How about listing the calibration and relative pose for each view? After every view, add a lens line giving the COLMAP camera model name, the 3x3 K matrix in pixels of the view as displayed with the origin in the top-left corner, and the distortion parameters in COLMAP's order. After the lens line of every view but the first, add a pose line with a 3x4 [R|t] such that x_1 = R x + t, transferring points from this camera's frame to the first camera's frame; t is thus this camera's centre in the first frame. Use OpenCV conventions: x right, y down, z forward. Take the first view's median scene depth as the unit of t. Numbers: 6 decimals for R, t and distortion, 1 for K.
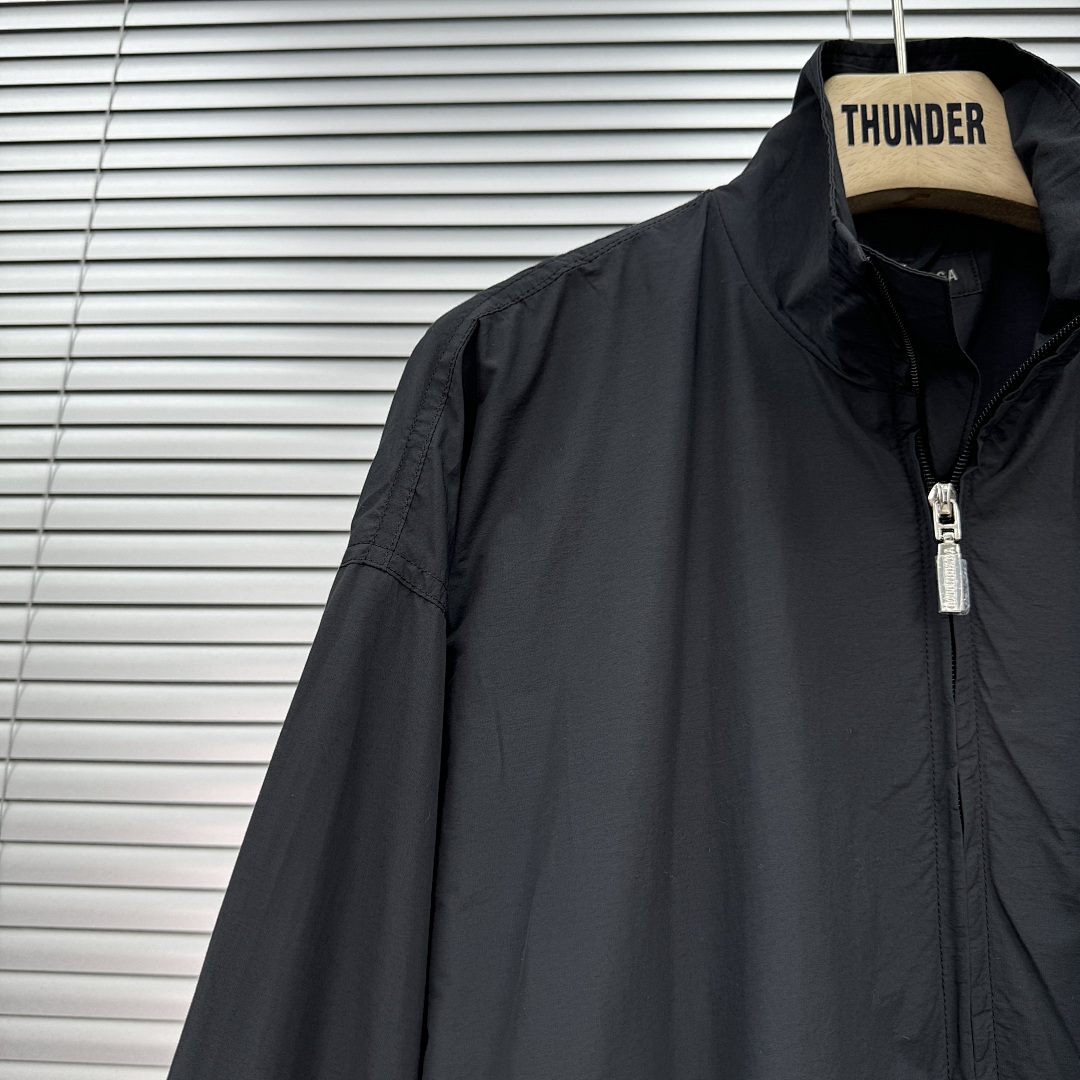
lens RADIAL K [[975.2, 0, 540.0], [0, 975.2, 540.0], [0, 0, 1]] dist [0.002863, -0.020098]
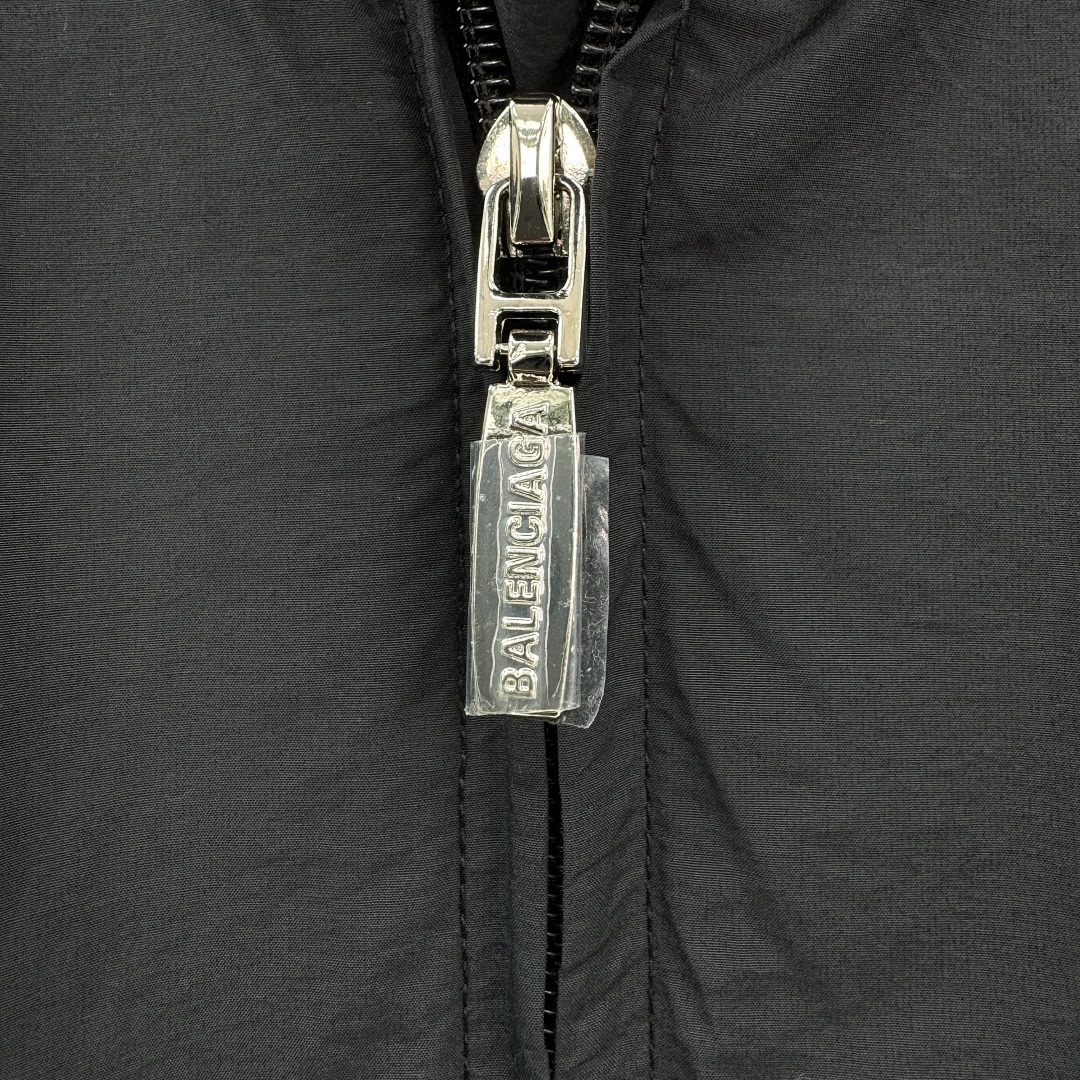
lens RADIAL K [[908.5, 0, 541.1], [0, 908.5, 360.2], [0, 0, 1]] dist [-0.006052, -0.002465]
pose [[0.999058, -0.013086, 0.041367, 0.385225], [0.007285, 0.990492, 0.137380, -0.026910], [-0.042772, -0.136949, 0.989654, 0.748990]]
